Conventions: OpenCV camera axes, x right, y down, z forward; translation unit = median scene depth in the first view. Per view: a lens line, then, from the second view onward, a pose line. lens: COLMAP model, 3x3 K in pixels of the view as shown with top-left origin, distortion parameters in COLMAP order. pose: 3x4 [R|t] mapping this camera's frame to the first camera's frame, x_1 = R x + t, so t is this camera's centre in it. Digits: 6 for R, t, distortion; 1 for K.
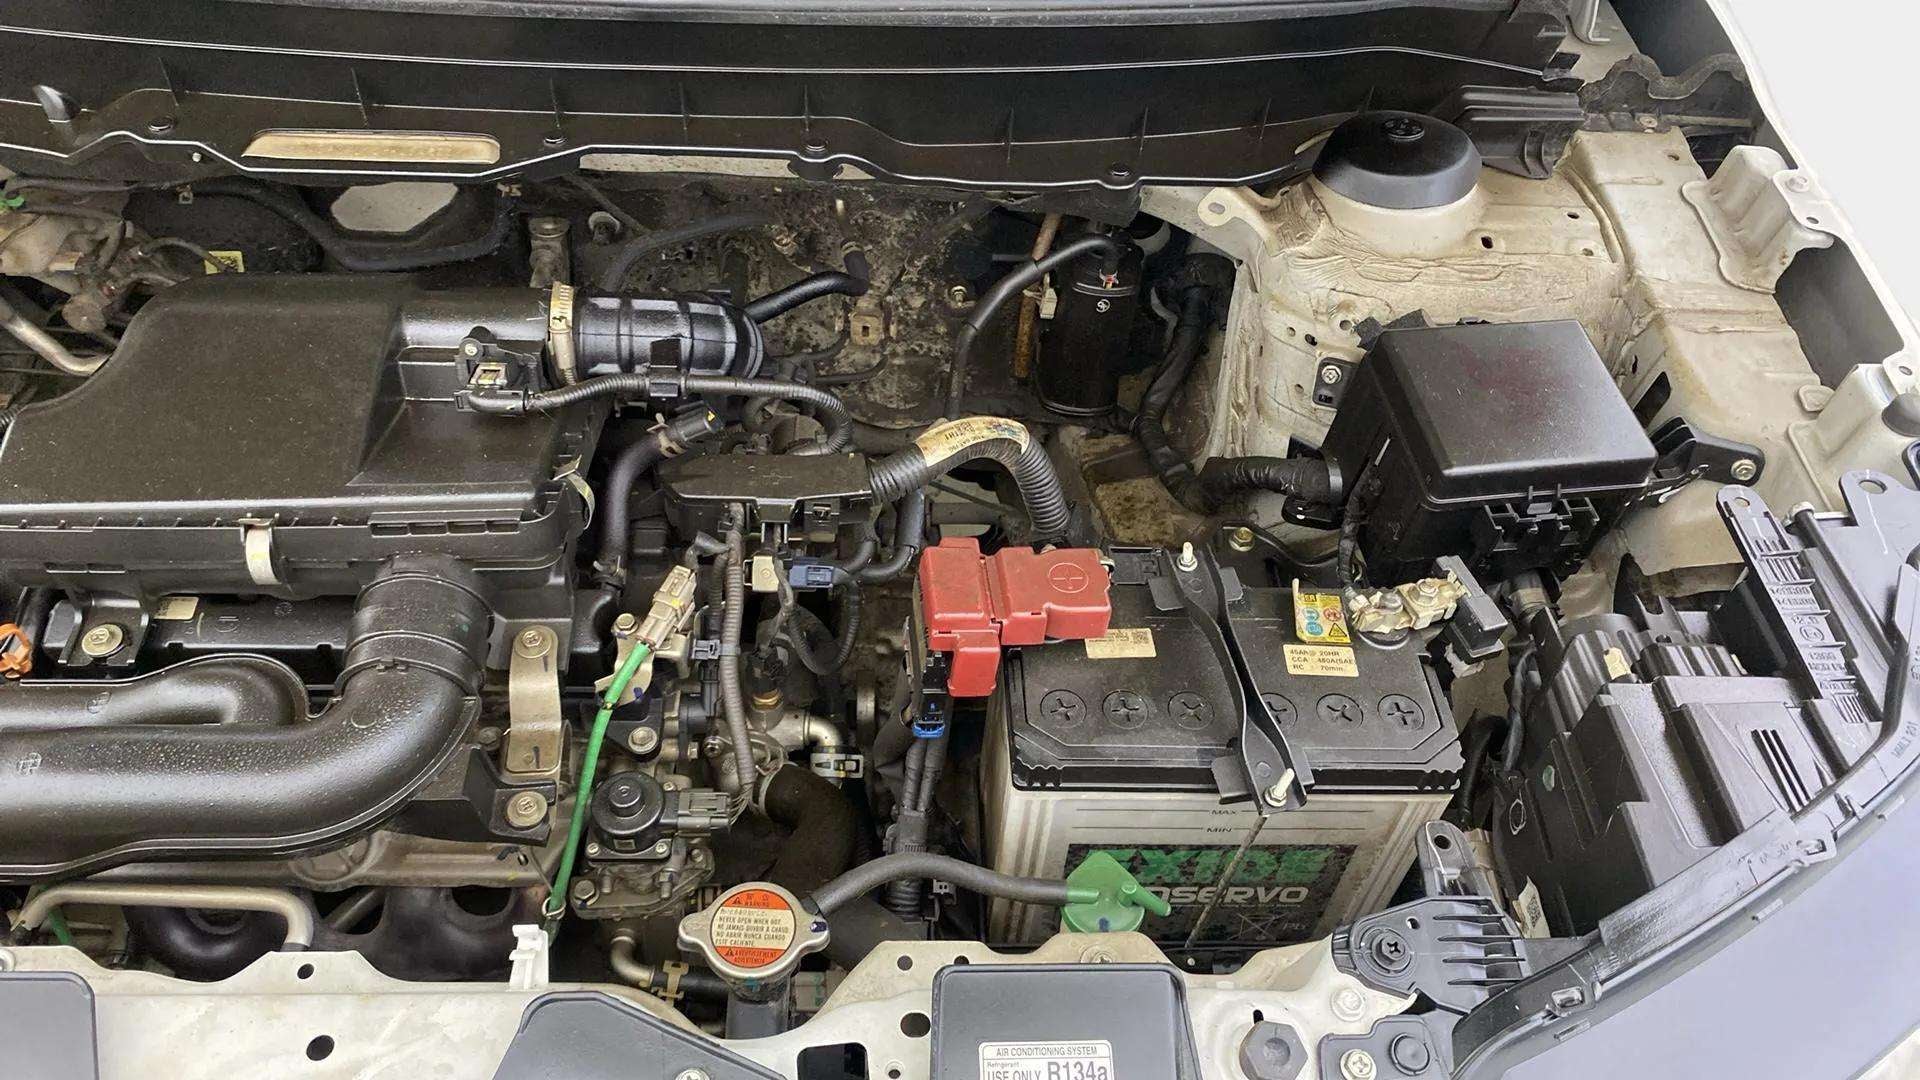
lens RADIAL K [[1424.4, 0, 954.0], [0, 1424.4, 548.2], [0, 0, 1]] dist [0.042484, -0.044020]
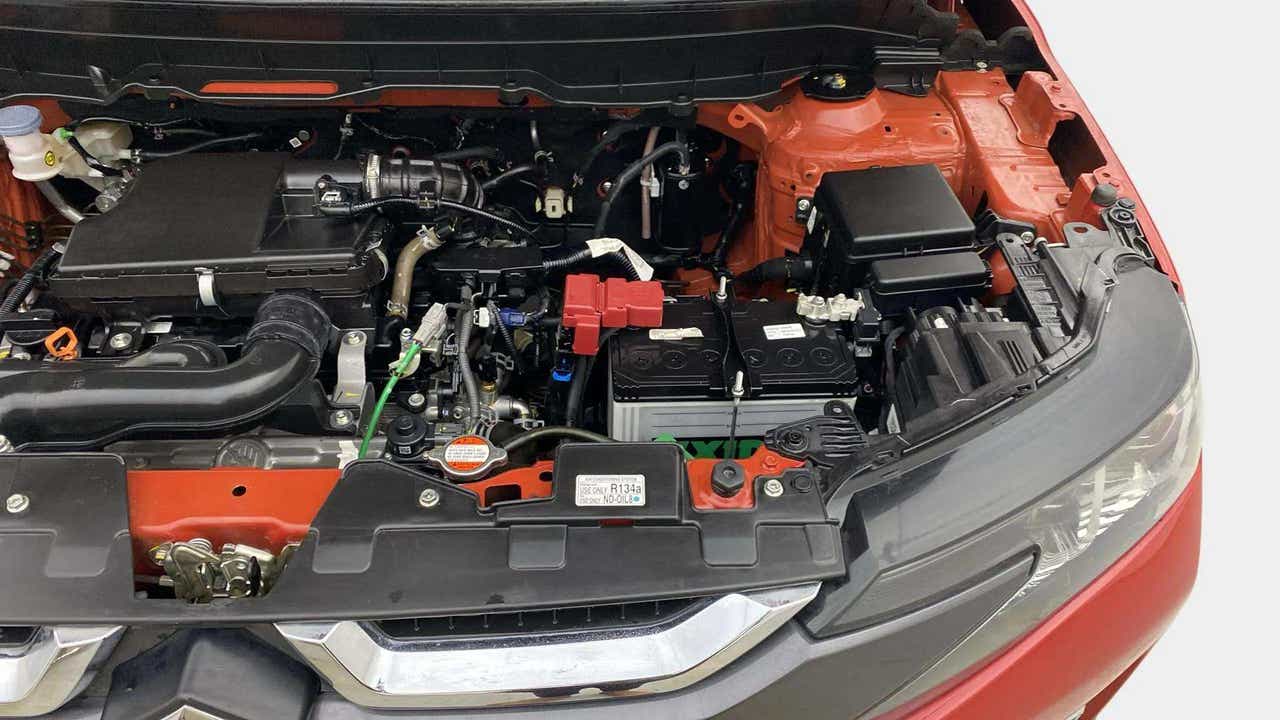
lens RADIAL K [[949.6, 0, 633.8], [0, 949.6, 353.0], [0, 0, 1]] dist [0.042484, -0.044020]
pose [[0.999563, -0.024361, -0.016720, 0.076599], [0.022773, 0.995739, -0.089356, 0.187653], [0.018825, 0.088936, 0.995859, -0.188862]]
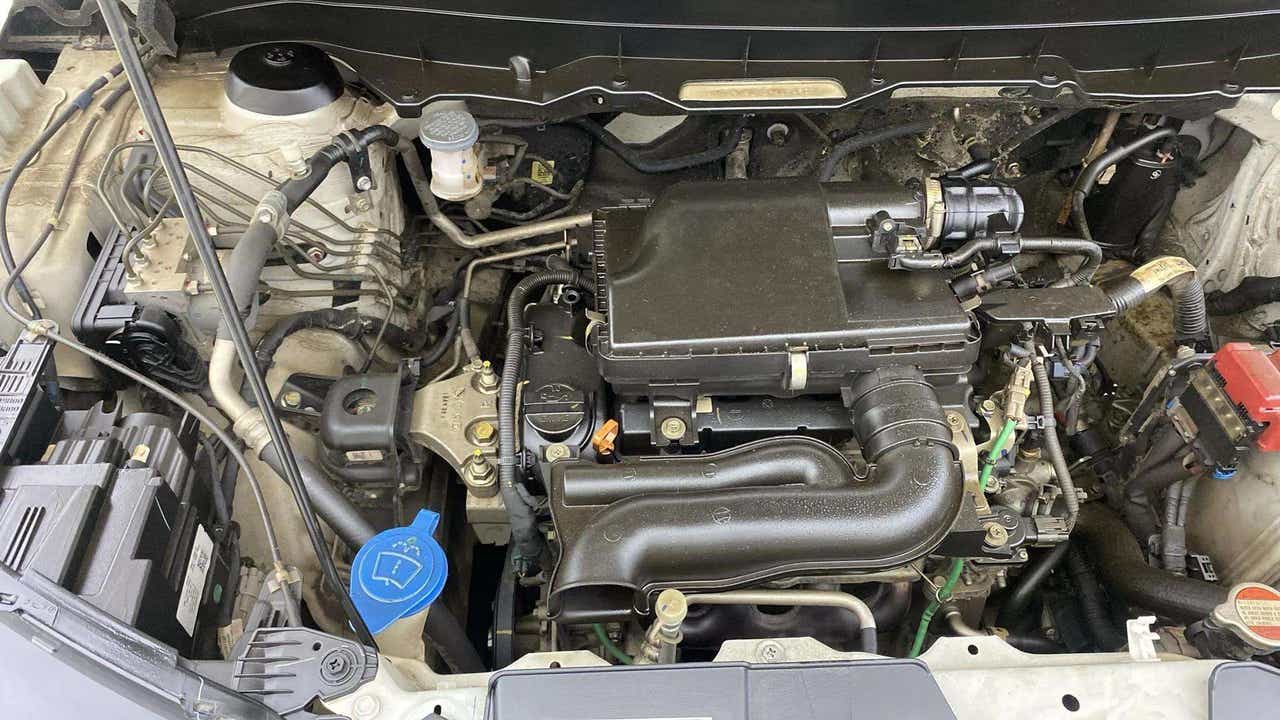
lens RADIAL K [[949.6, 0, 648.2], [0, 949.6, 363.6], [0, 0, 1]] dist [0.042484, -0.044020]
pose [[0.999359, -0.031774, -0.016481, -0.553381], [0.032346, 0.998840, 0.035676, -0.038140], [0.015328, -0.036186, 0.999228, 0.000156]]
